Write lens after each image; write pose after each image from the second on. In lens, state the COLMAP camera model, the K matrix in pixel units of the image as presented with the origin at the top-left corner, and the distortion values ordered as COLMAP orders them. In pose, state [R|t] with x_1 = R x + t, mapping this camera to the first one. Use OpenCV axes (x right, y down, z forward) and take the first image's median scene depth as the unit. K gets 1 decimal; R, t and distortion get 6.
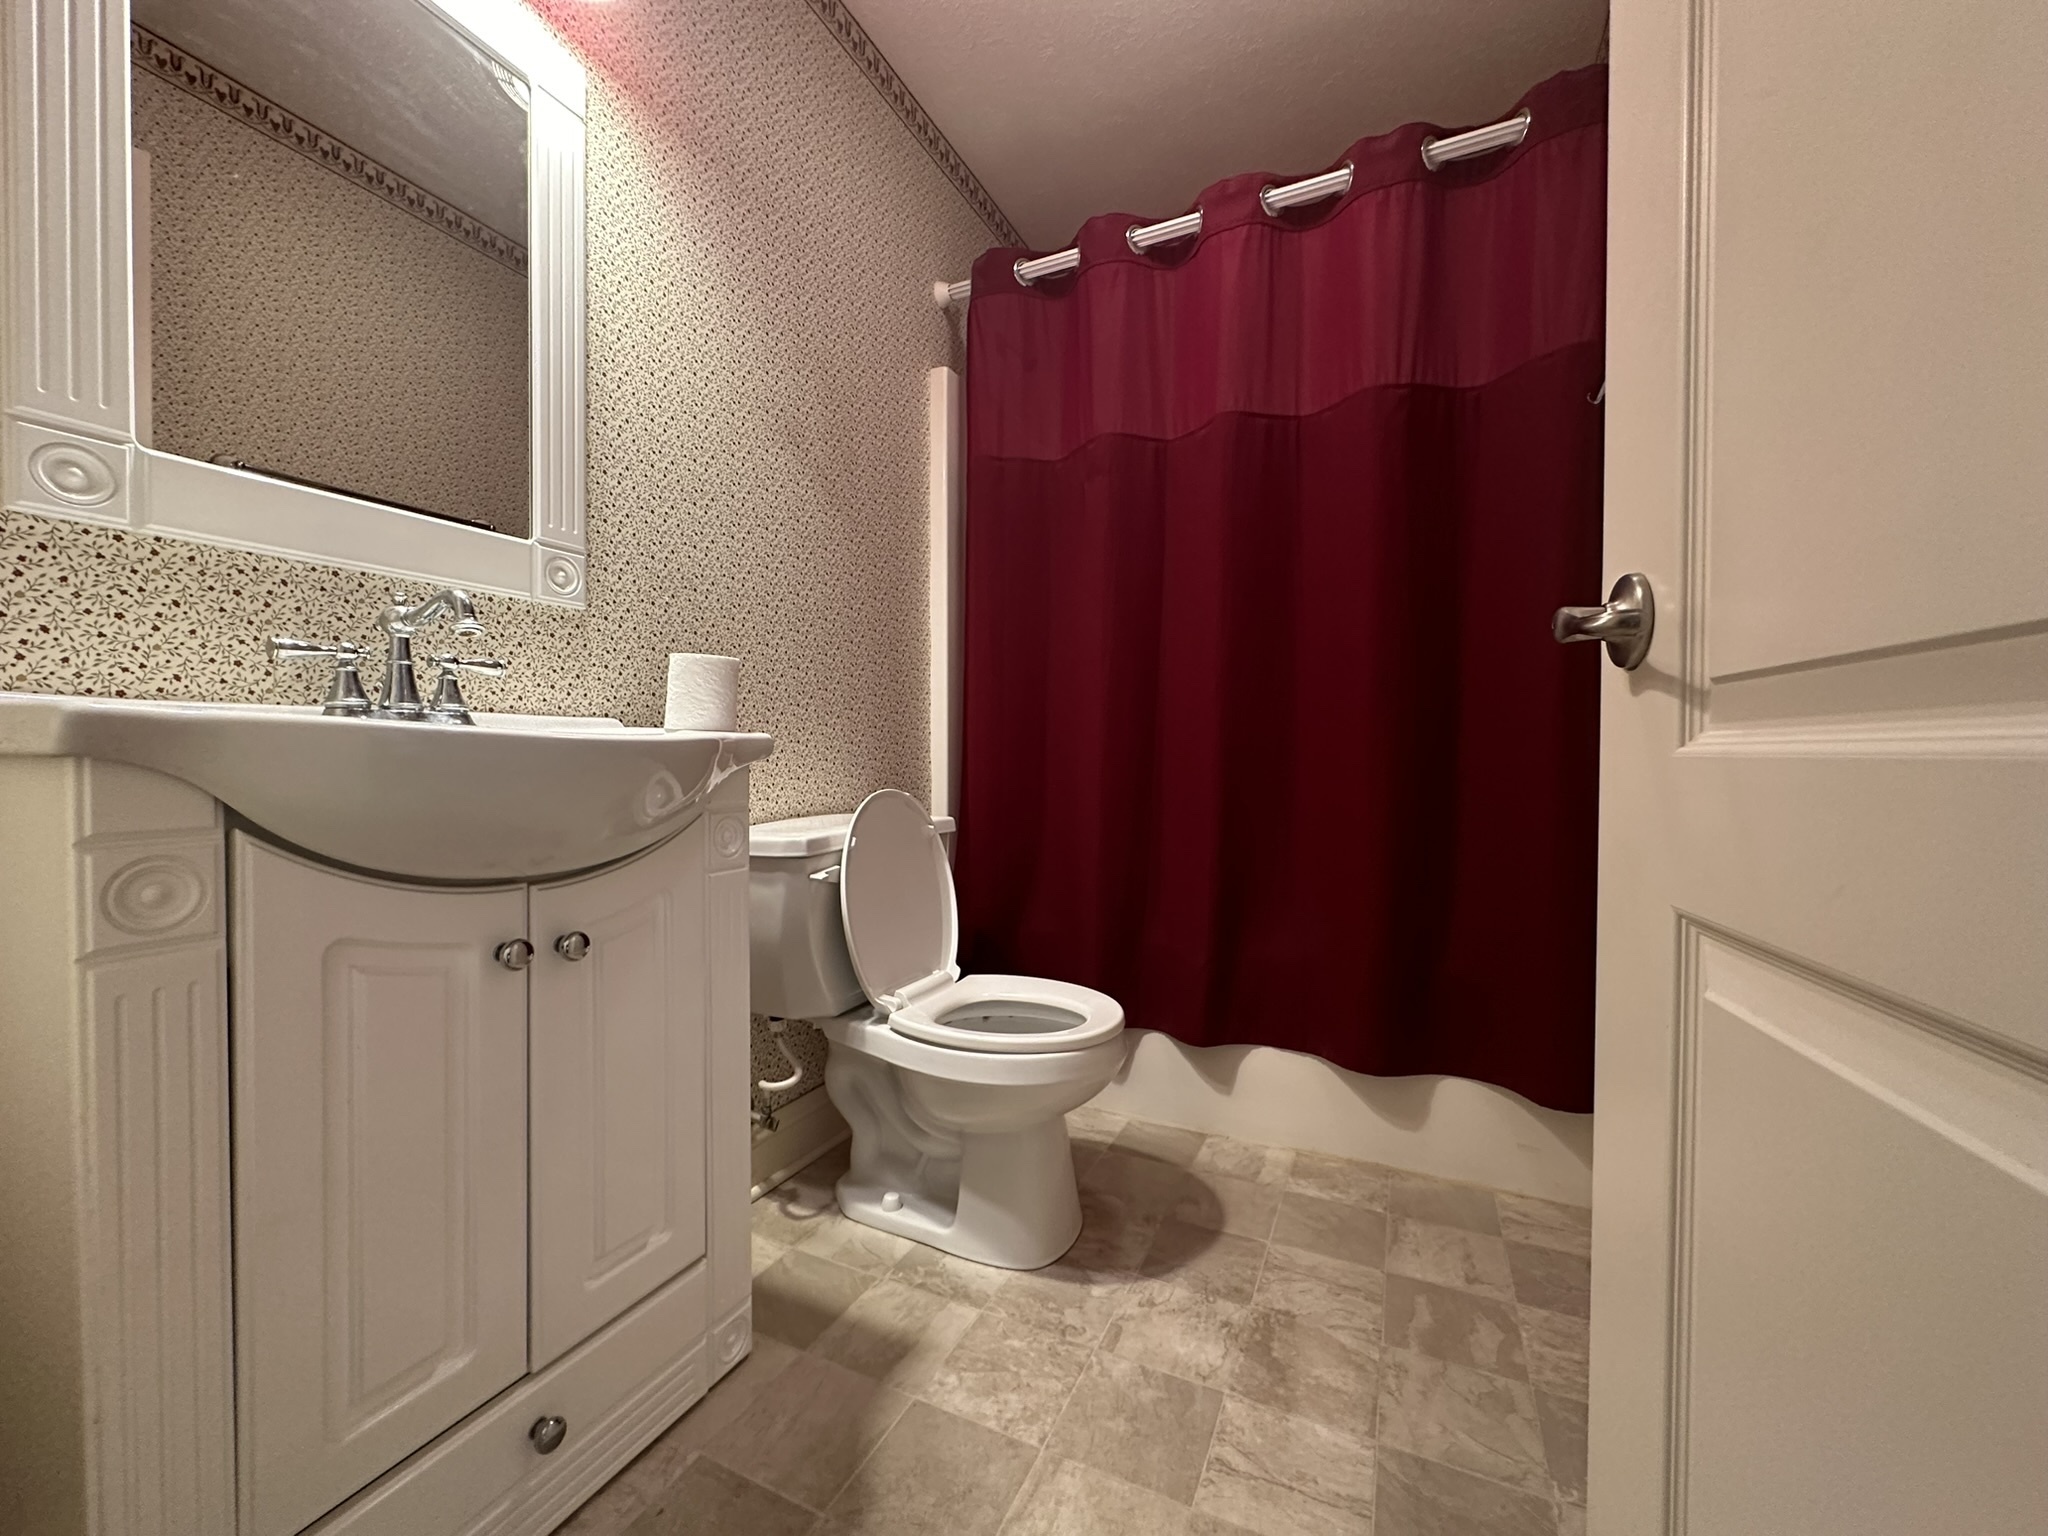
lens RADIAL K [[814.8, 0, 1020.9], [0, 814.8, 768.7], [0, 0, 1]] dist [-0.002384, 0.000573]
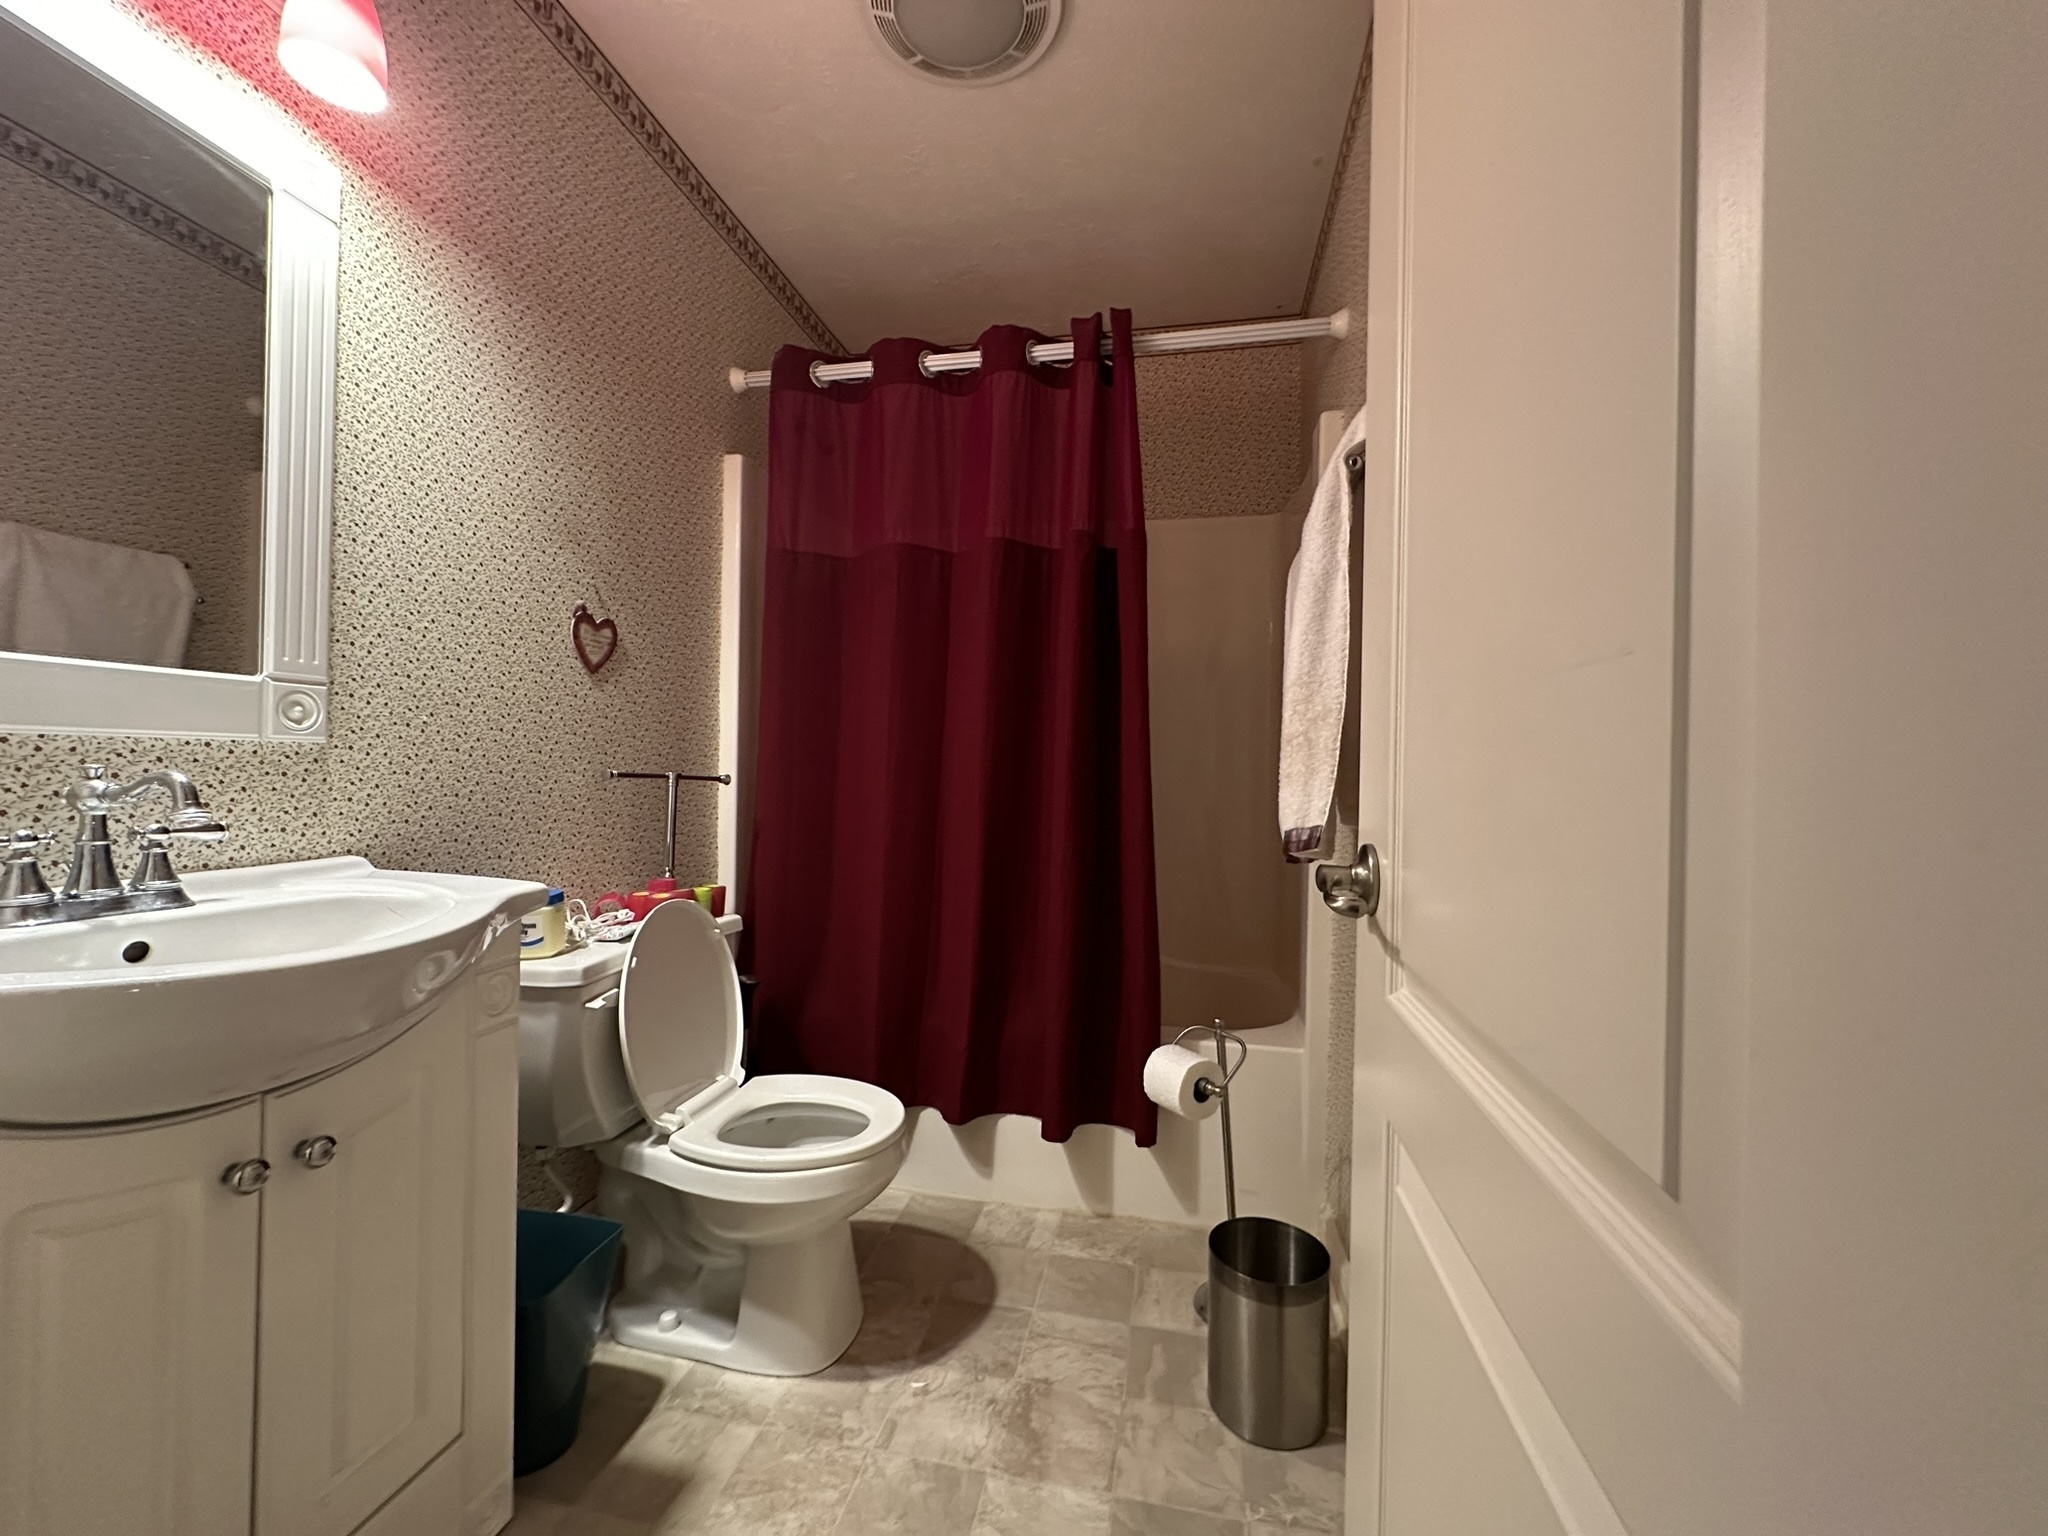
lens RADIAL K [[814.8, 0, 1020.9], [0, 814.8, 768.7], [0, 0, 1]] dist [-0.002384, 0.000573]
pose [[0.970336, 0.014594, 0.241318, 0.010571], [-0.011316, 0.999824, -0.014961, -0.158026], [-0.241494, 0.011786, 0.970331, -0.090781]]
